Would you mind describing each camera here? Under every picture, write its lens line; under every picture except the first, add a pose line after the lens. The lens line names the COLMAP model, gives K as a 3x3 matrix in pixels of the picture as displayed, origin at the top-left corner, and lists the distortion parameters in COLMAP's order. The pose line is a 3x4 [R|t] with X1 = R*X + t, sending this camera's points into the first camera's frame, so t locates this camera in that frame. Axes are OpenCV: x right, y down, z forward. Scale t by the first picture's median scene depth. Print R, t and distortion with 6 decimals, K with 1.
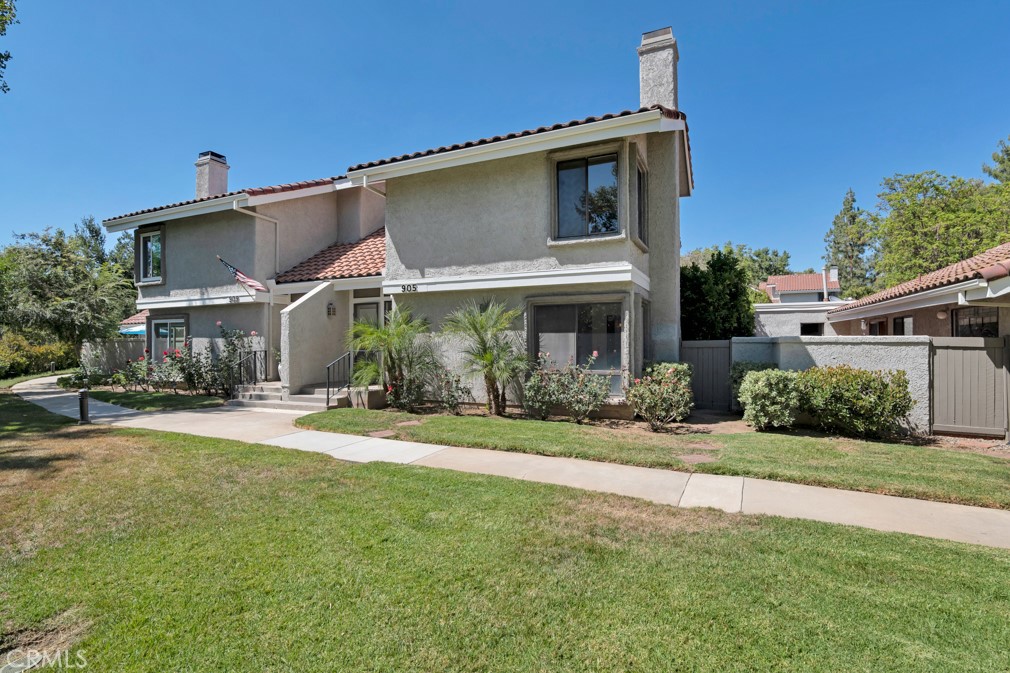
lens RADIAL K [[487.4, 0, 505.0], [0, 487.4, 334.2], [0, 0, 1]] dist [-0.013593, 0.001338]
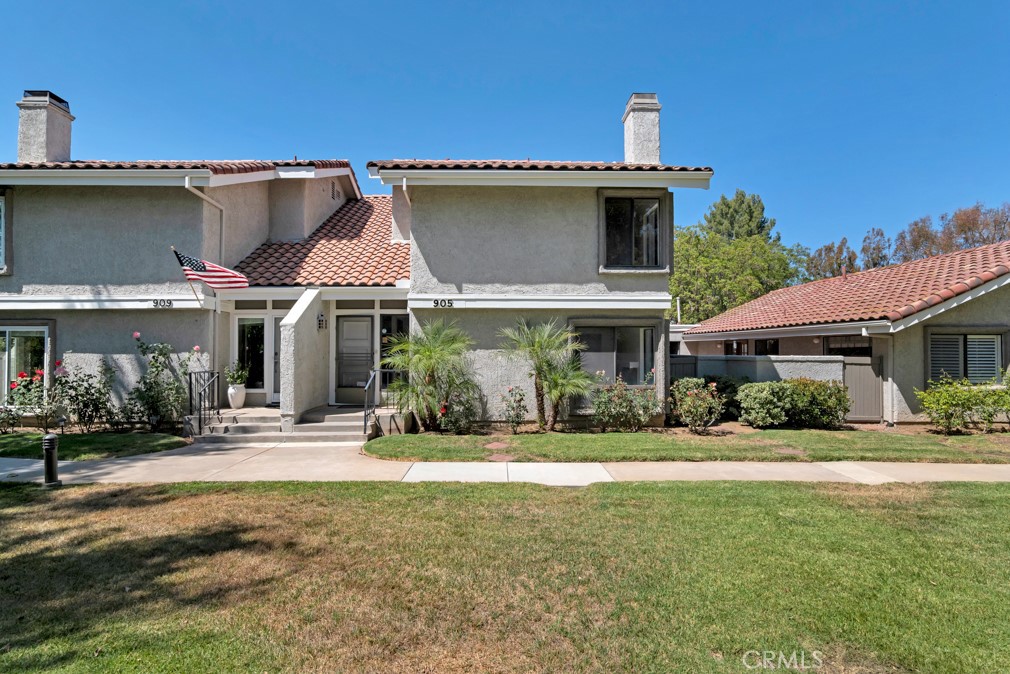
lens RADIAL K [[487.4, 0, 507.4], [0, 487.4, 343.0], [0, 0, 1]] dist [-0.013593, 0.001338]
pose [[0.894650, 0.011329, 0.446624, -0.521483], [-0.009722, 0.999935, -0.005890, -0.013508], [-0.446662, 0.000927, 0.894702, 0.101302]]
